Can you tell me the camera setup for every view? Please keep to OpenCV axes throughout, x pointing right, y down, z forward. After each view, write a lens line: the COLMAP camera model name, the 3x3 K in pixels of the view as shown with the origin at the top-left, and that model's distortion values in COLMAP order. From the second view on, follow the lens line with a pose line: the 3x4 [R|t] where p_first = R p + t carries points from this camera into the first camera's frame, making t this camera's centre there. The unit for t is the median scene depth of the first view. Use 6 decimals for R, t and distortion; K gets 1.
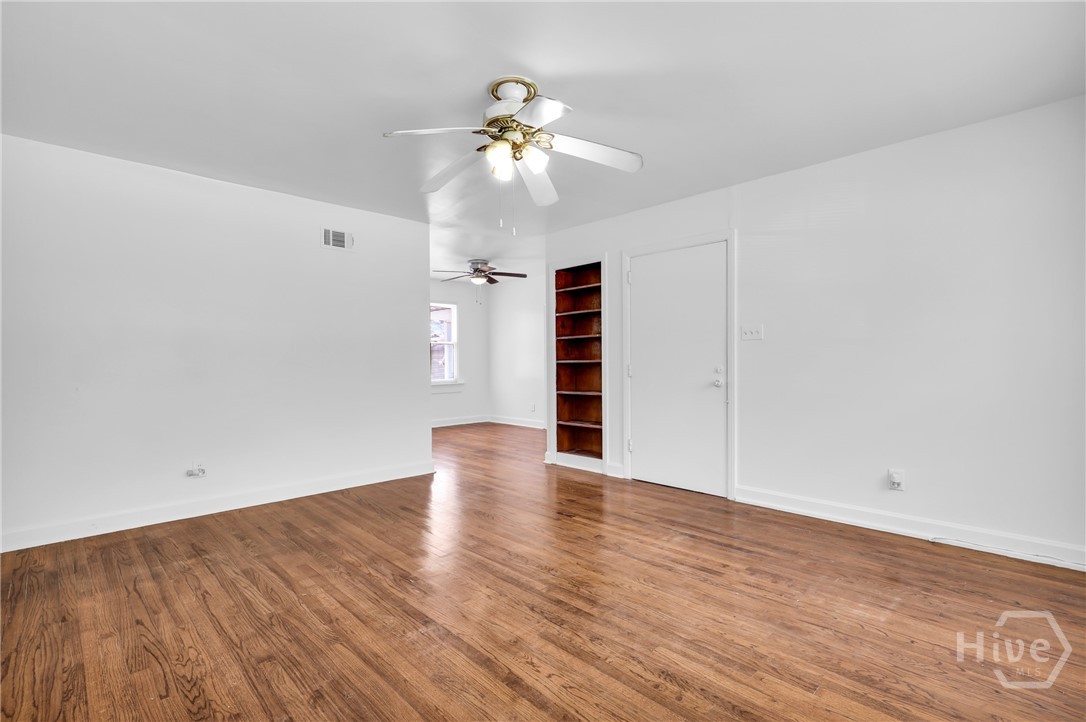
lens RADIAL K [[499.9, 0, 543.8], [0, 499.9, 372.4], [0, 0, 1]] dist [-0.000504, 0.000108]
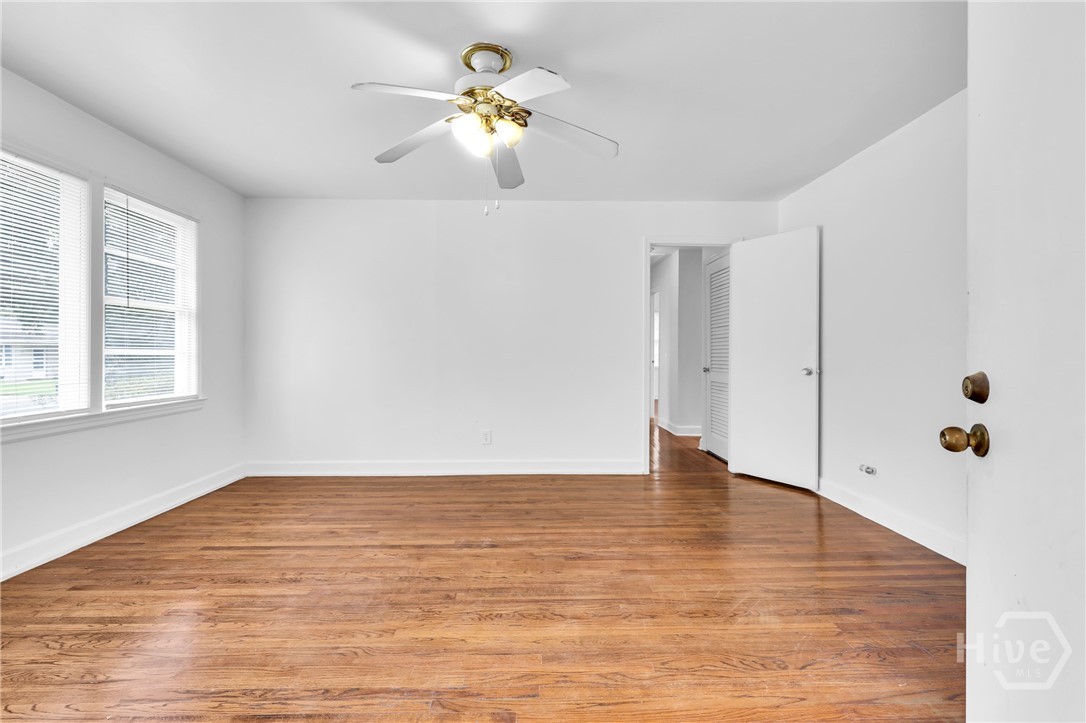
lens RADIAL K [[498.3, 0, 543.0], [0, 498.3, 361.5], [0, 0, 1]] dist [-0.001888, 0.000207]
pose [[-0.683316, 0.018989, -0.729876, 0.493486], [-0.014986, 0.999086, 0.040022, -0.034345], [0.729969, 0.038286, -0.682407, 1.547014]]
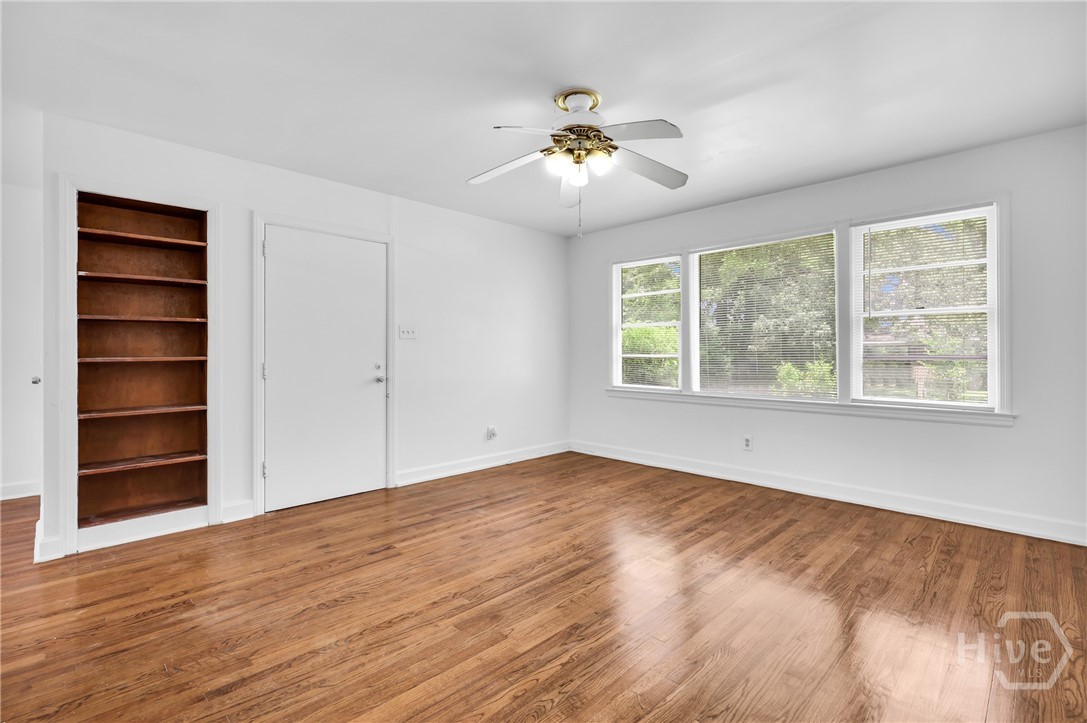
lens RADIAL K [[499.5, 0, 543.7], [0, 499.5, 350.0], [0, 0, 1]] dist [-0.000553, -0.000013]
pose [[-0.010110, 0.012549, 0.999870, -1.004130], [0.027184, 0.999555, -0.012270, -0.023147], [-0.999579, 0.027056, -0.010447, 0.982308]]
